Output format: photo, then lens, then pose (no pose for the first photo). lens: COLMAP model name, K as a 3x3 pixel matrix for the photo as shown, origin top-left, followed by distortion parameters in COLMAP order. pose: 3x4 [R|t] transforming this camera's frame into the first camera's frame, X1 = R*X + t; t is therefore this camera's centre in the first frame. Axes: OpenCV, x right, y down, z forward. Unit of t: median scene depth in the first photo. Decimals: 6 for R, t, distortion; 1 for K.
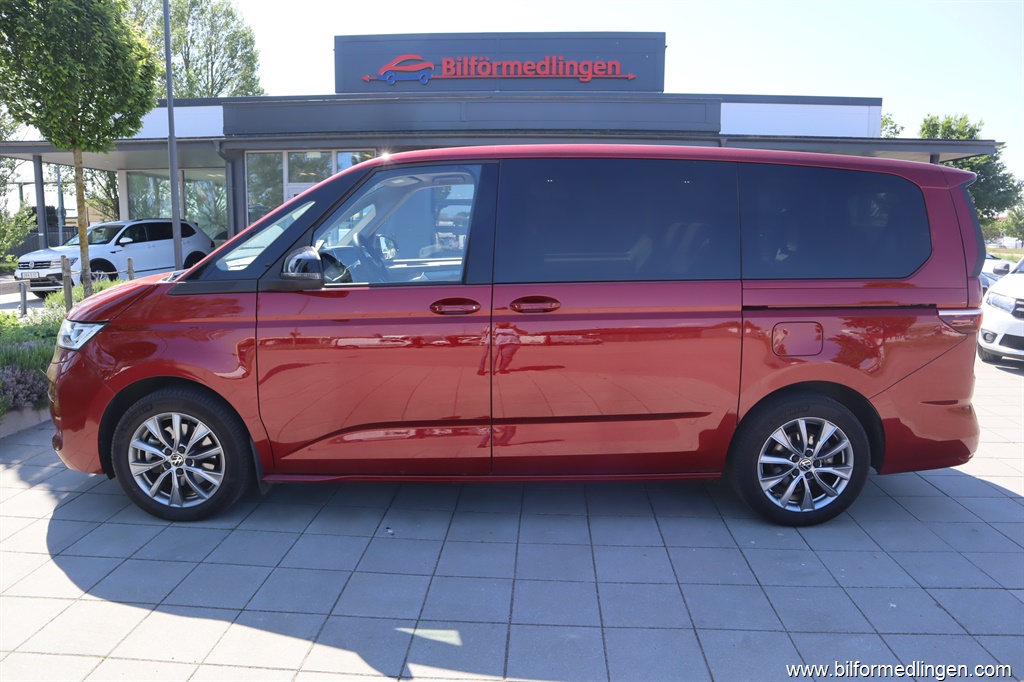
lens RADIAL K [[722.4, 0, 501.1], [0, 722.4, 347.1], [0, 0, 1]] dist [-0.125882, 0.080127]
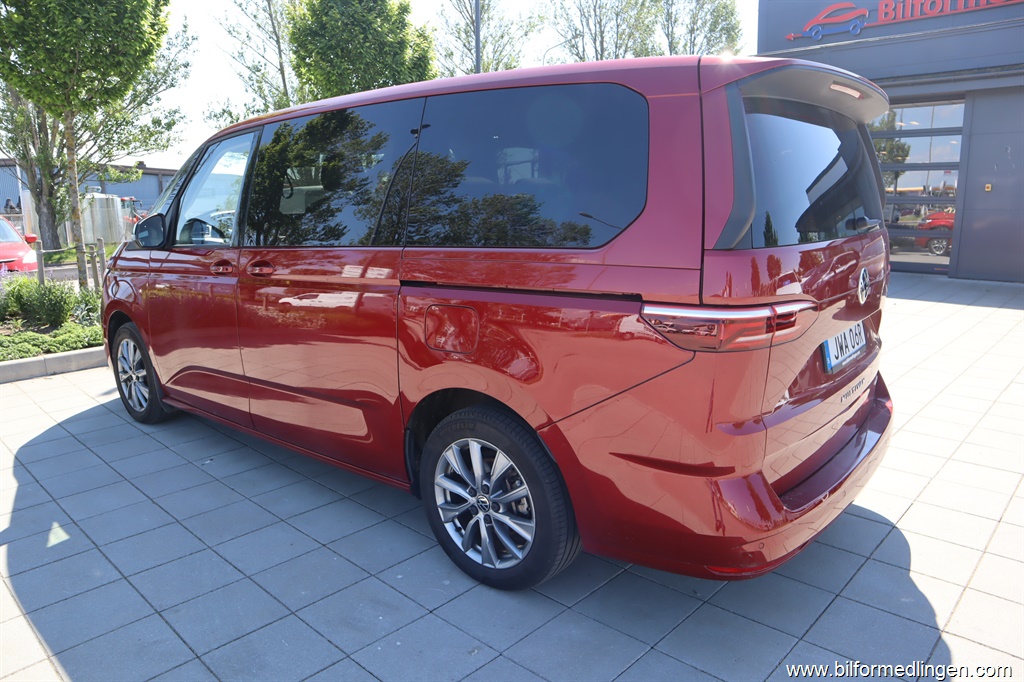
lens RADIAL K [[722.4, 0, 501.1], [0, 722.4, 347.1], [0, 0, 1]] dist [-0.125882, 0.080127]
pose [[0.762627, 0.118844, -0.635828, 0.907999], [-0.096567, 0.992879, 0.069756, -0.048044], [0.639590, 0.008202, 0.768673, 0.443387]]
